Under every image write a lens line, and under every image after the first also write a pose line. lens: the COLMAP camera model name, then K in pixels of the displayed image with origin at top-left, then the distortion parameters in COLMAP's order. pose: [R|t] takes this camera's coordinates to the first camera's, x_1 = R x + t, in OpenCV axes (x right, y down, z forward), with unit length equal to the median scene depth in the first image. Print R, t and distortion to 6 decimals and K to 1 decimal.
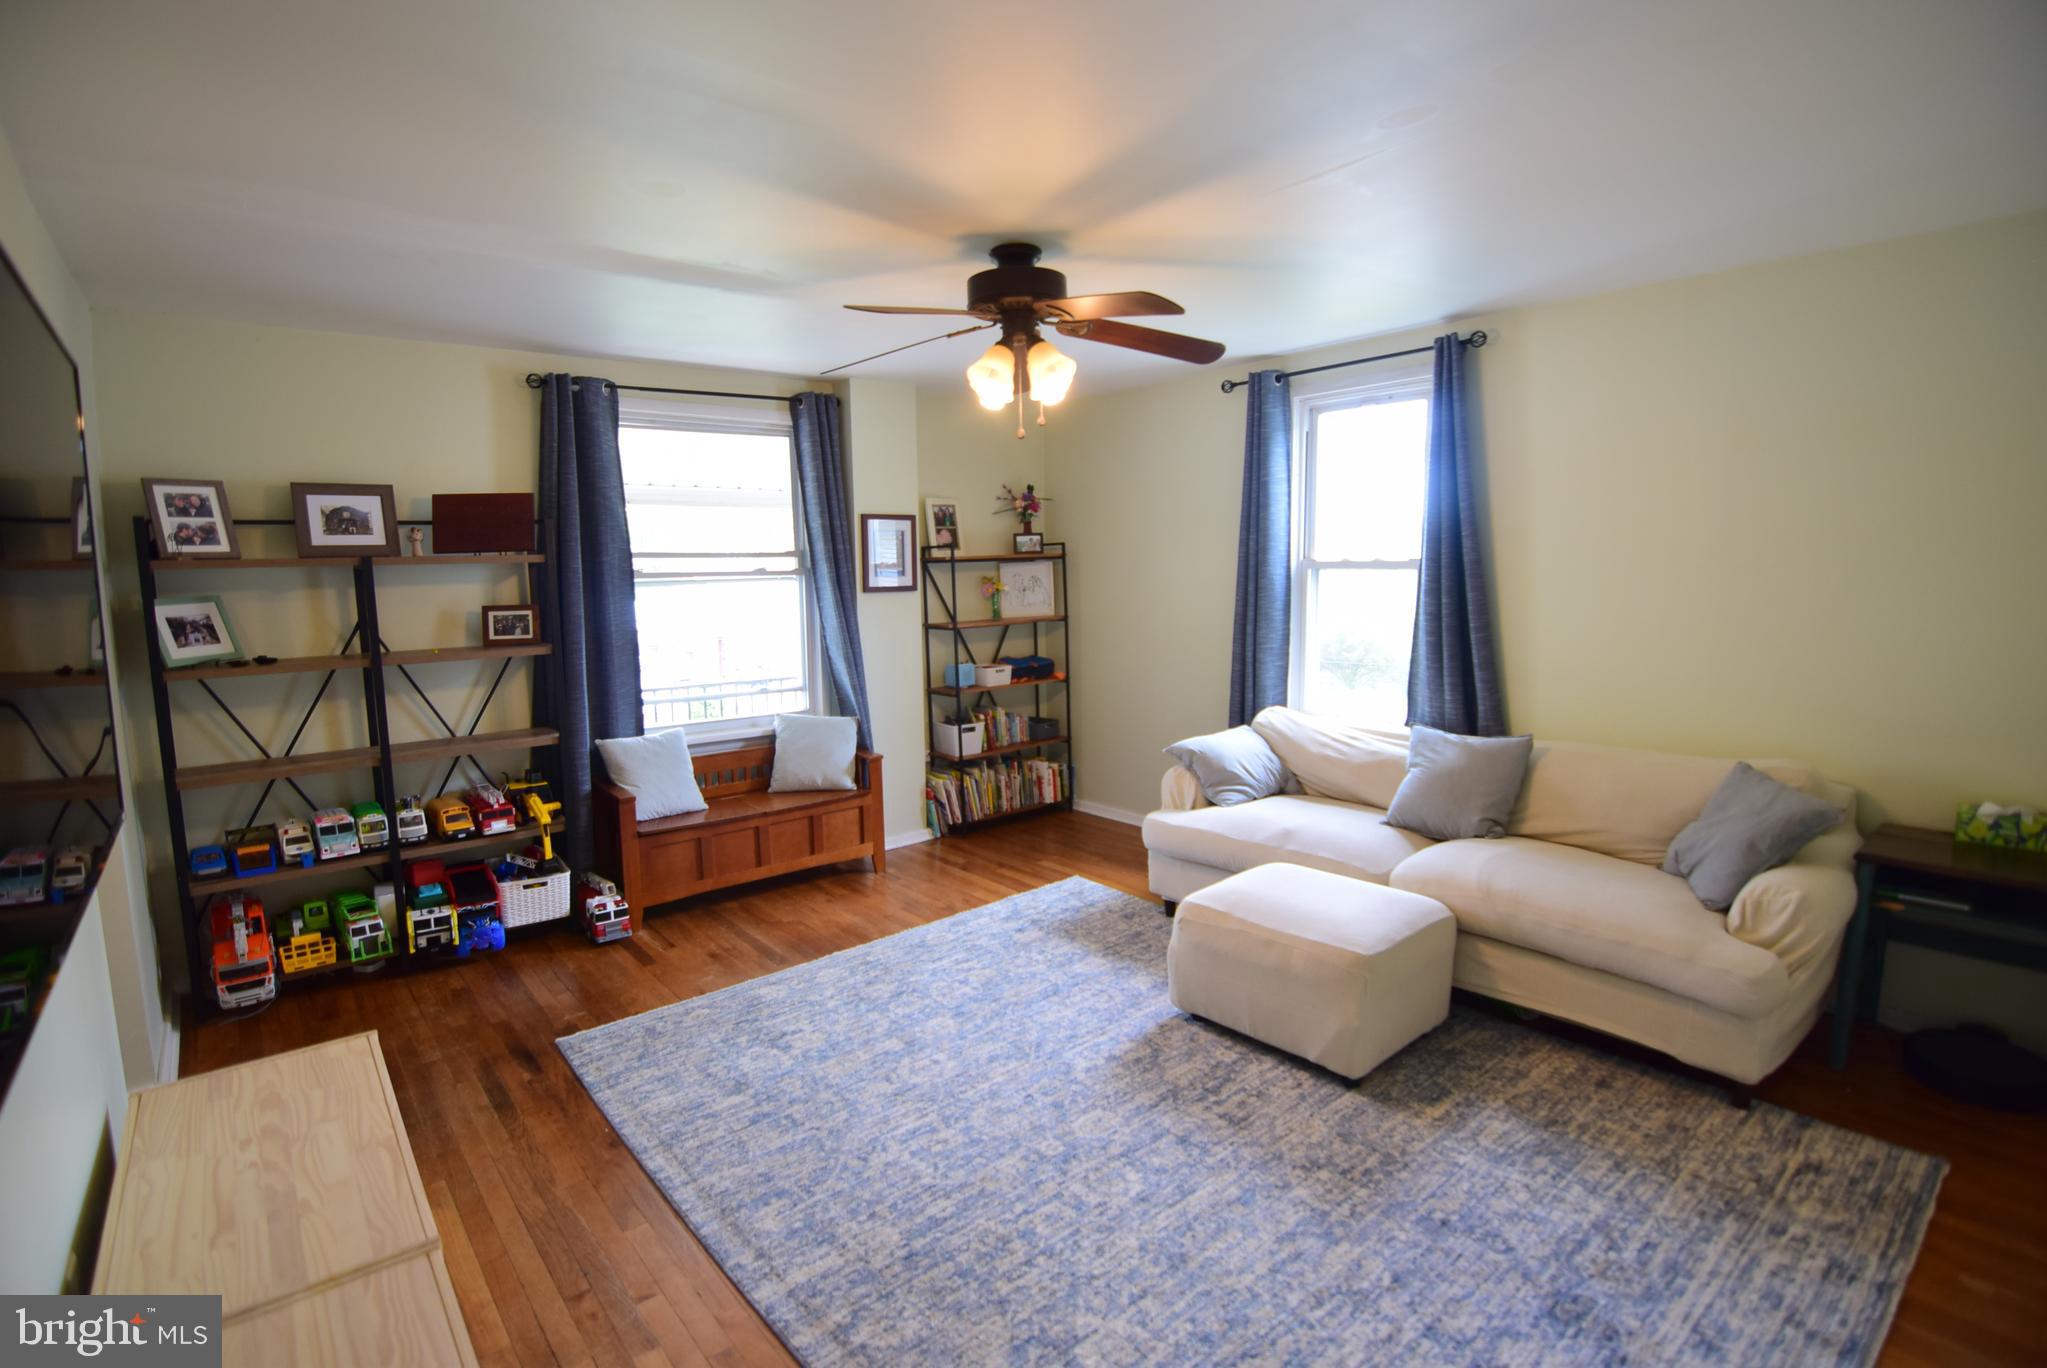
lens RADIAL K [[985.1, 0, 1026.4], [0, 985.1, 686.6], [0, 0, 1]] dist [-0.007121, -0.008534]
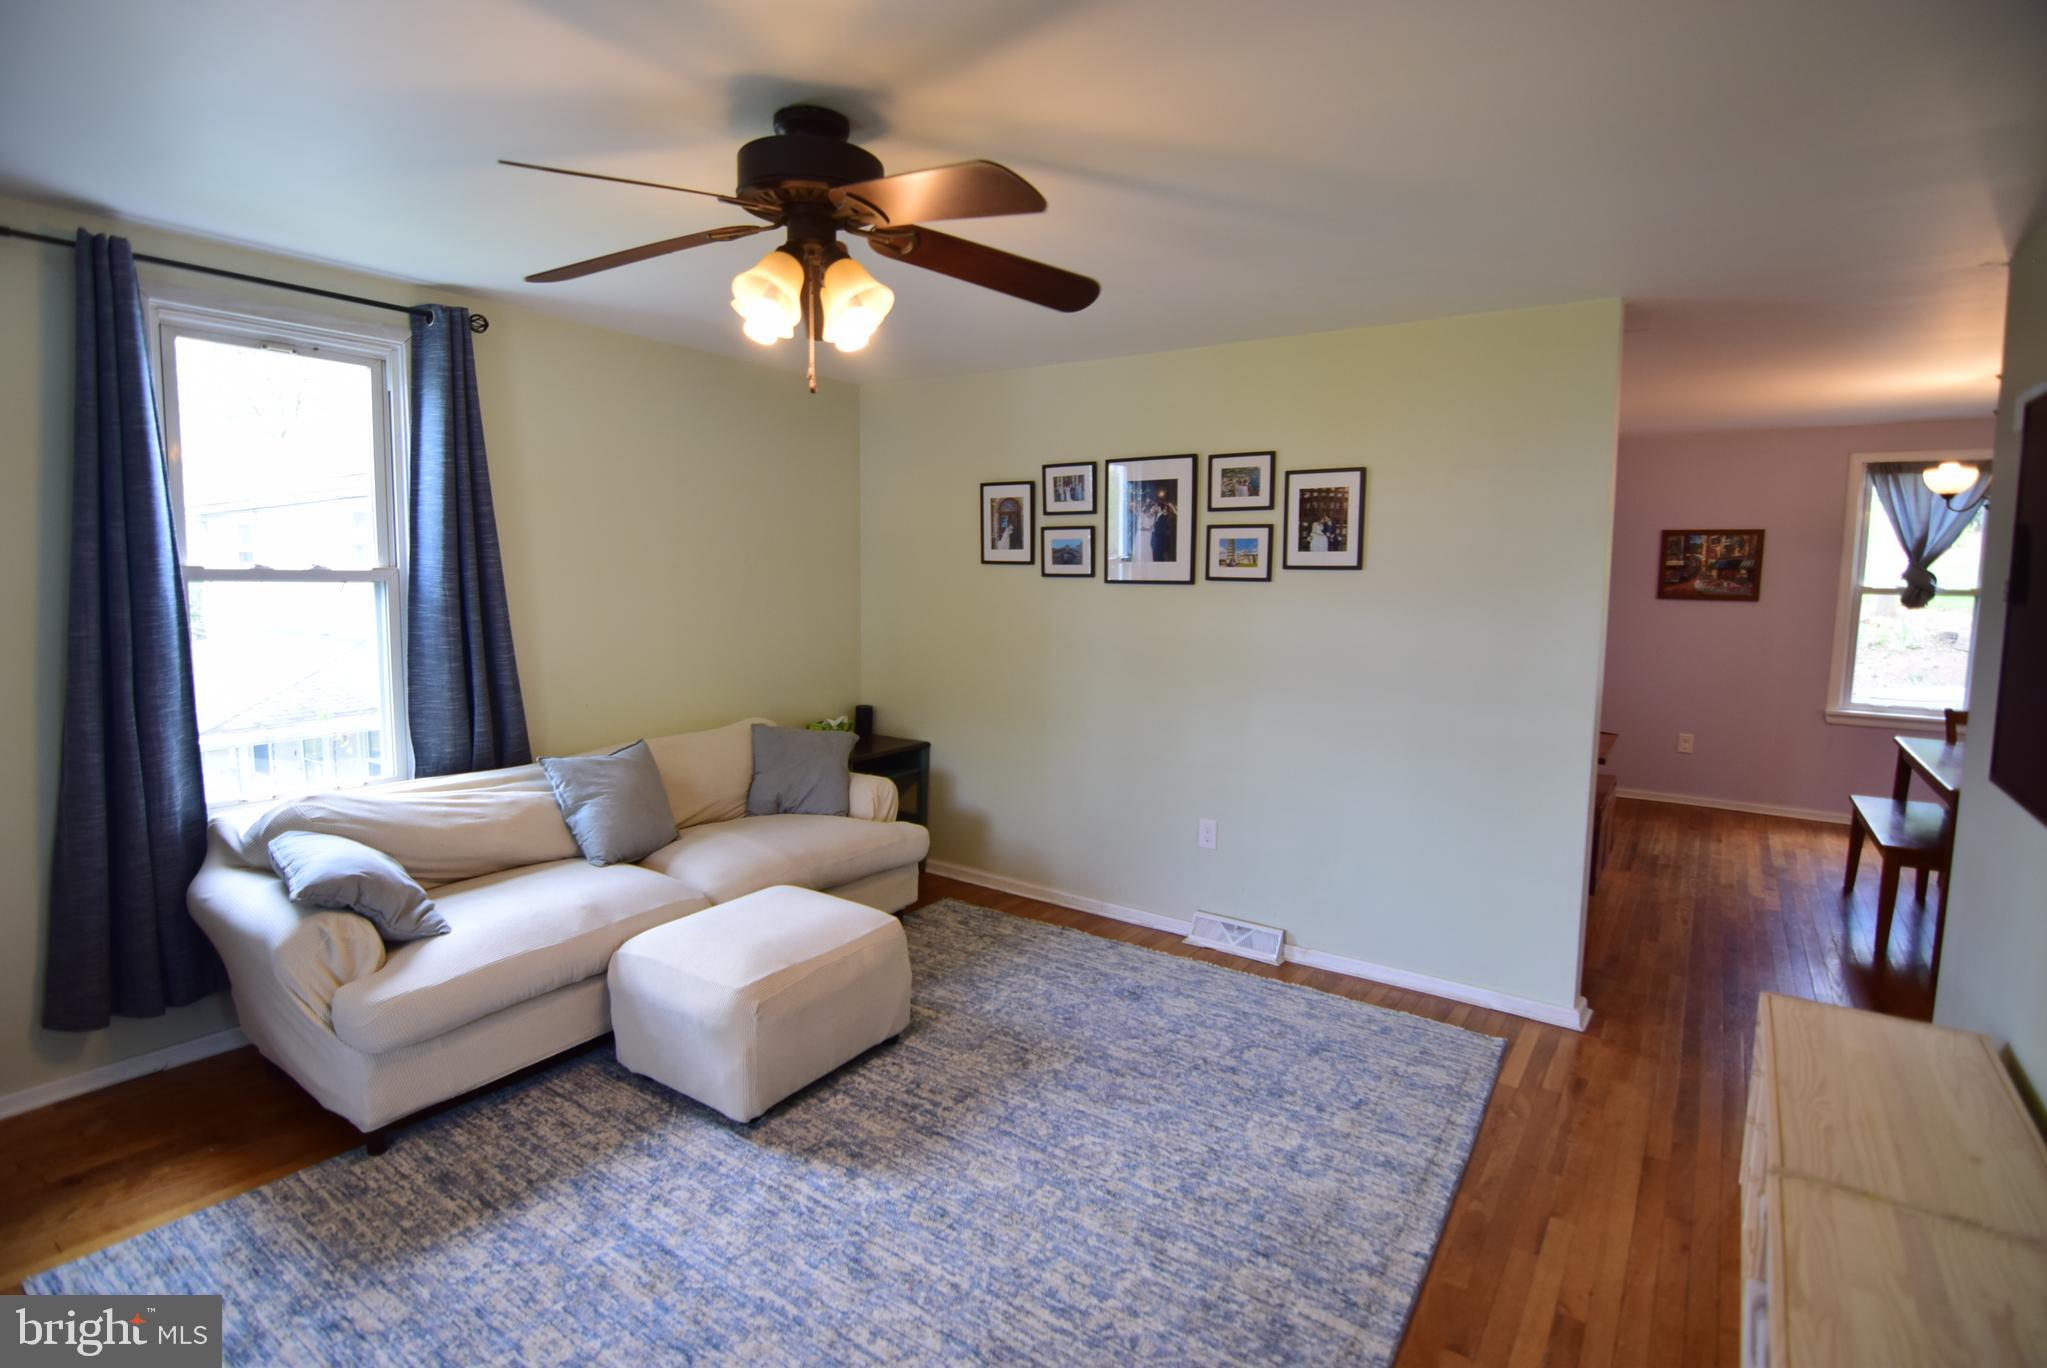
lens RADIAL K [[985.1, 0, 1018.5], [0, 985.1, 678.8], [0, 0, 1]] dist [-0.007121, -0.008534]
pose [[-0.257804, -0.088036, 0.962178, -0.681399], [0.113605, 0.986171, 0.120670, -0.109473], [-0.959495, 0.140418, -0.244237, 0.980423]]
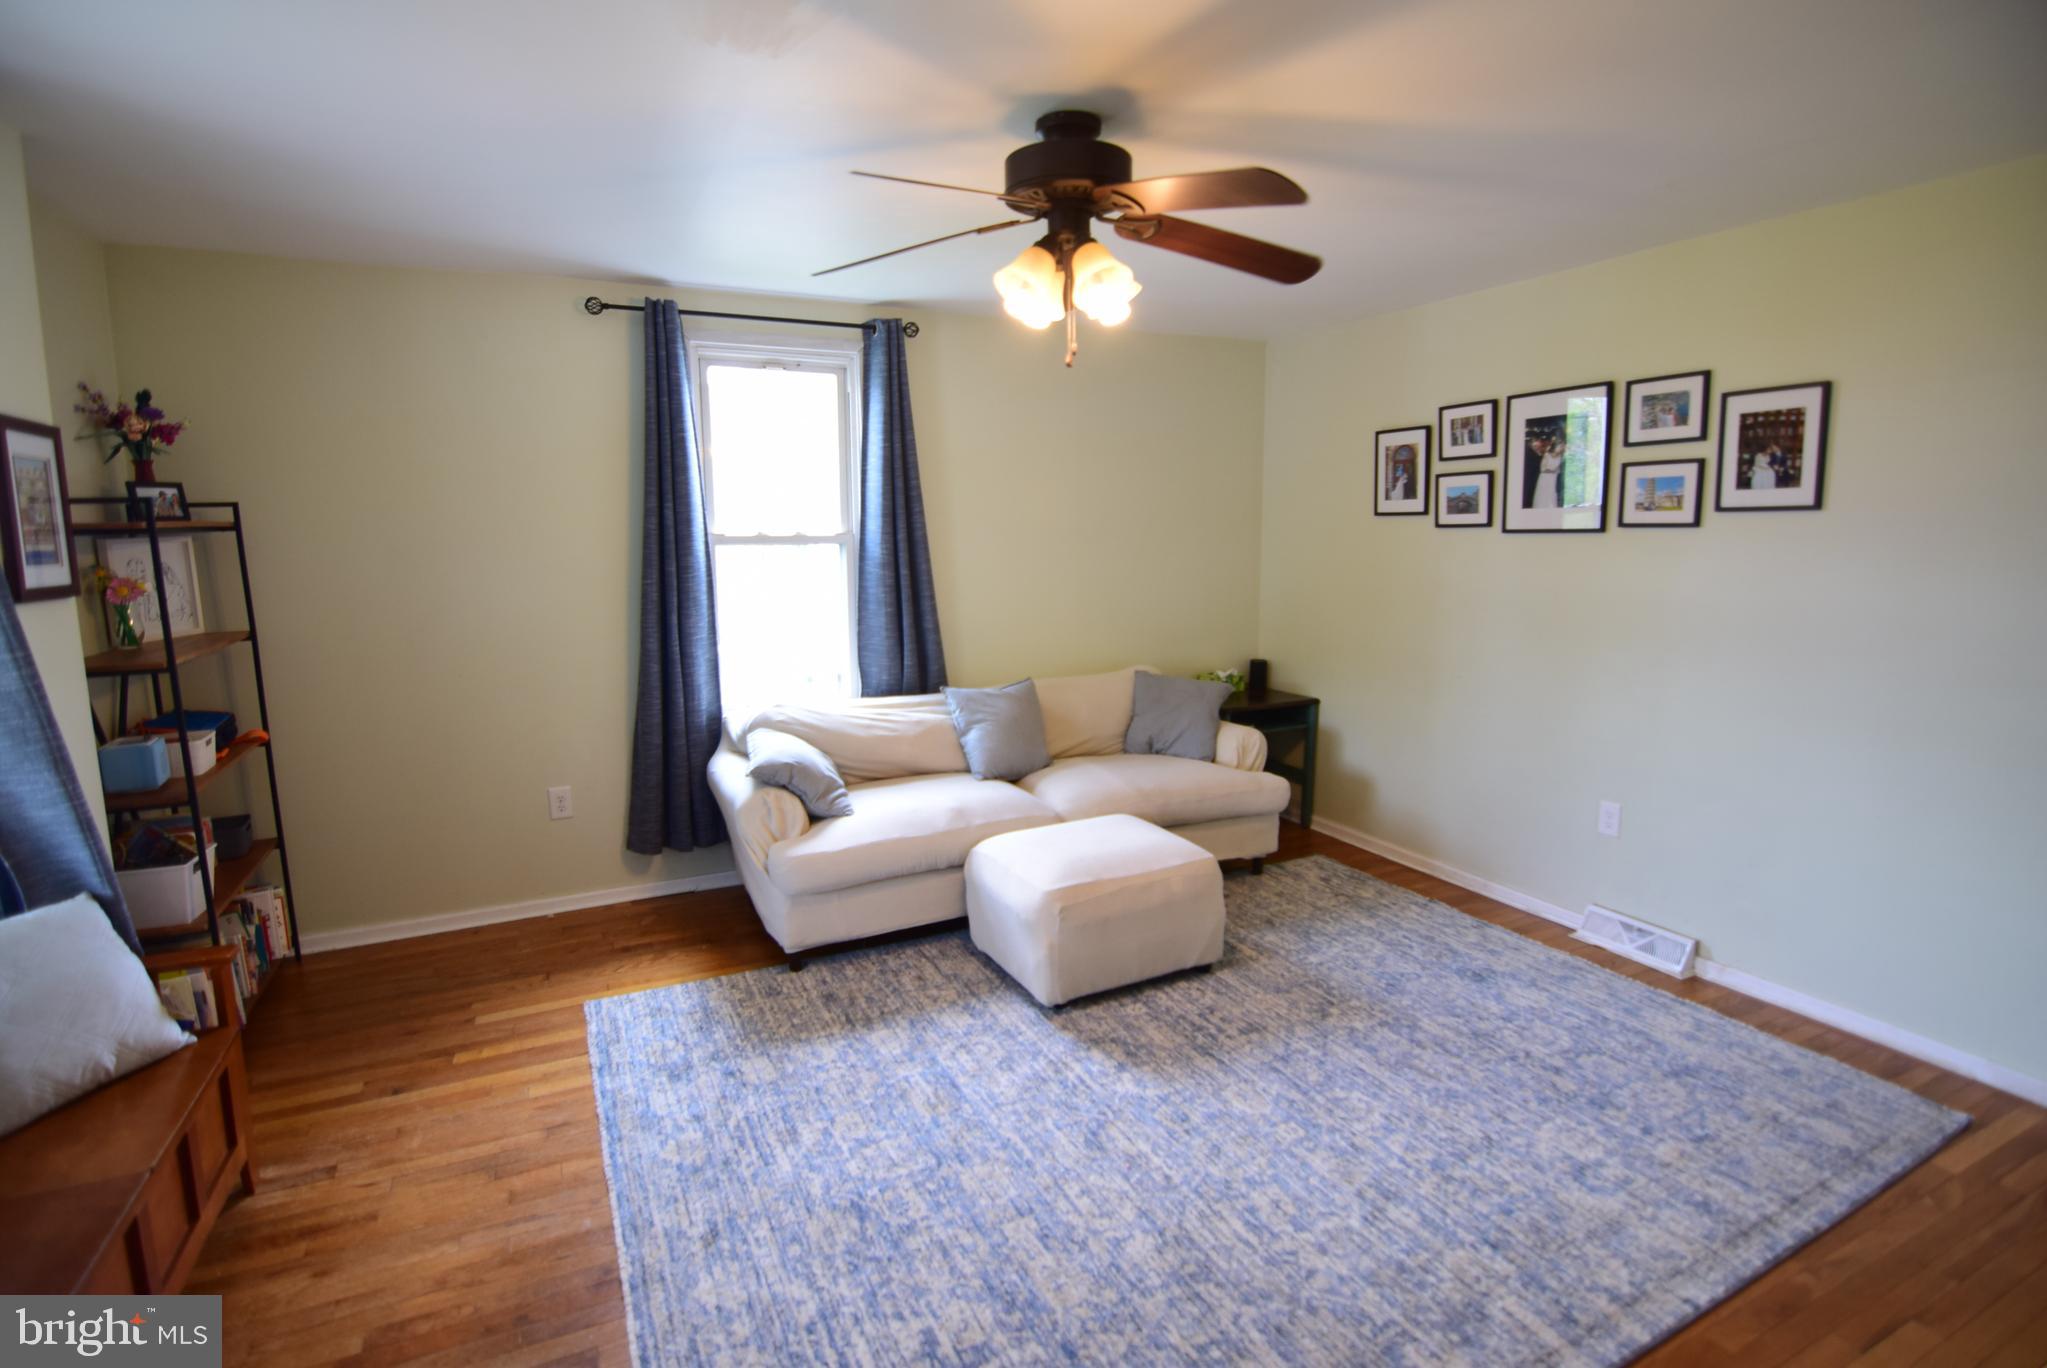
lens RADIAL K [[985.1, 0, 1023.0], [0, 985.1, 678.7], [0, 0, 1]] dist [-0.007121, -0.008534]
pose [[0.241981, -0.126005, 0.962064, -0.748998], [0.128099, 0.987001, 0.097052, -0.078282], [-0.961788, 0.099755, 0.254976, 0.794904]]
